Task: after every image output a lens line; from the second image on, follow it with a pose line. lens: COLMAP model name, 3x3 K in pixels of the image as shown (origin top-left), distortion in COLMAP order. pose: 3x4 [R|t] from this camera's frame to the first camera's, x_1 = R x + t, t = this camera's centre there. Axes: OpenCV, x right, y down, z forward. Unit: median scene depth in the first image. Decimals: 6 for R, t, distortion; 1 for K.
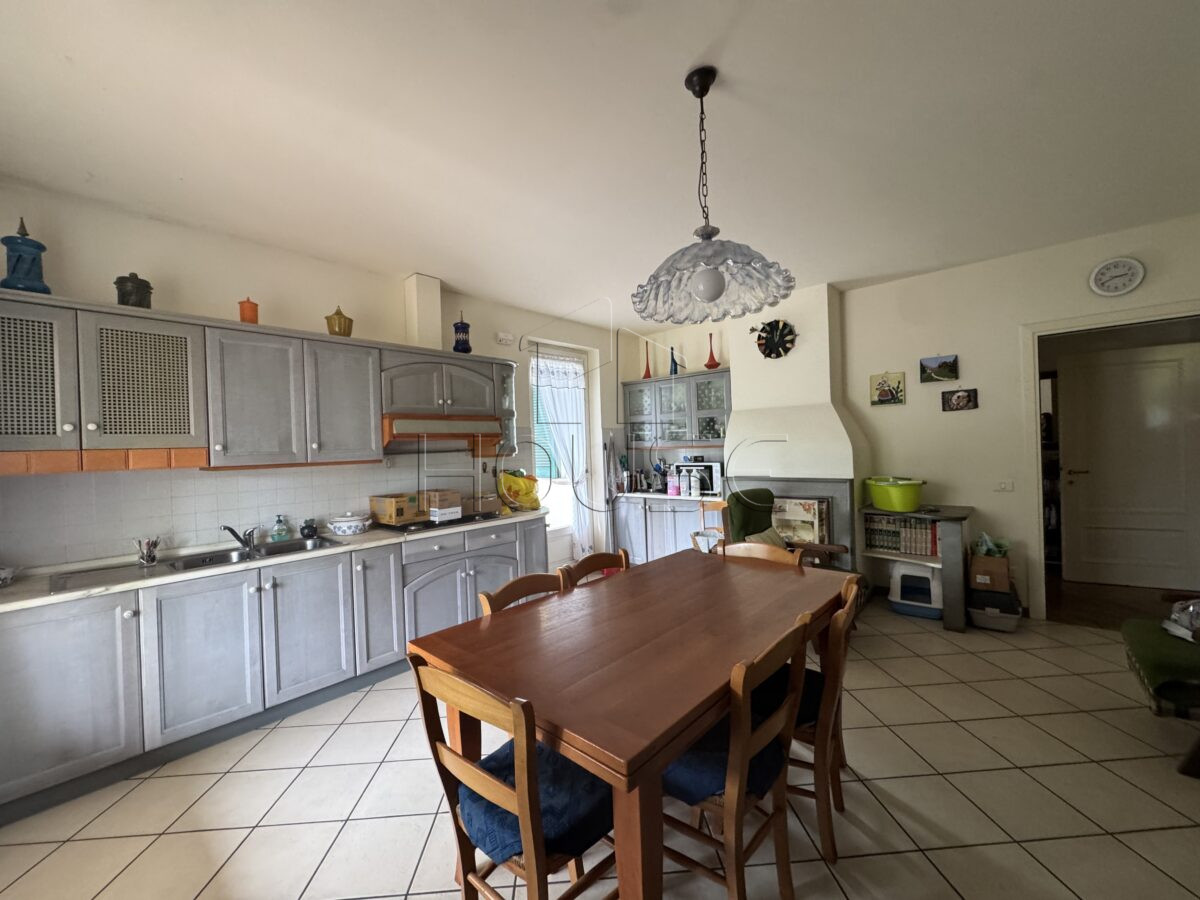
lens RADIAL K [[479.2, 0, 600.0], [0, 479.2, 450.0], [0, 0, 1]] dist [-0.001777, -0.000007]
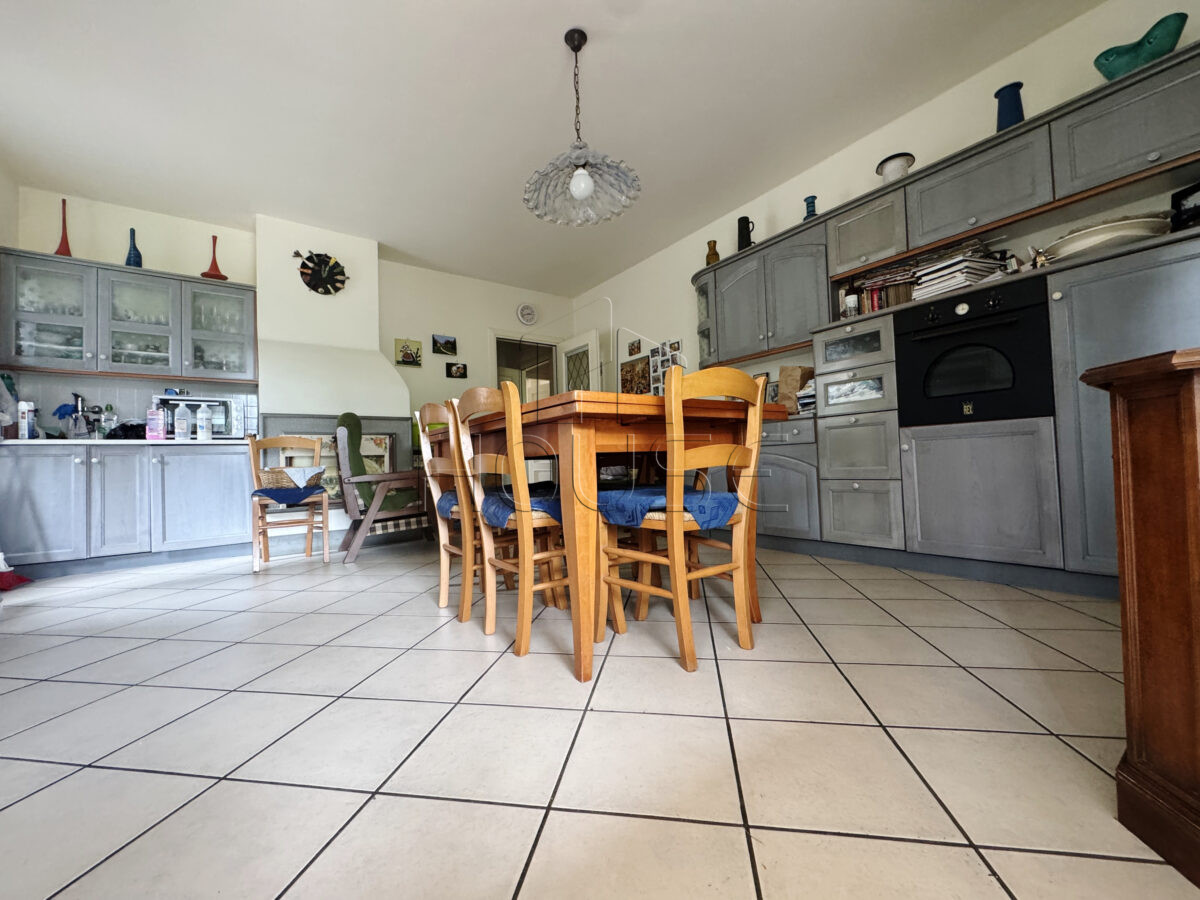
lens RADIAL K [[479.2, 0, 600.0], [0, 479.2, 450.0], [0, 0, 1]] dist [-0.001777, -0.000007]
pose [[0.228252, 0.056274, 0.971974, -0.427363], [0.032651, 0.997324, -0.065410, 0.204241], [-0.973054, 0.046666, 0.225804, 0.282267]]
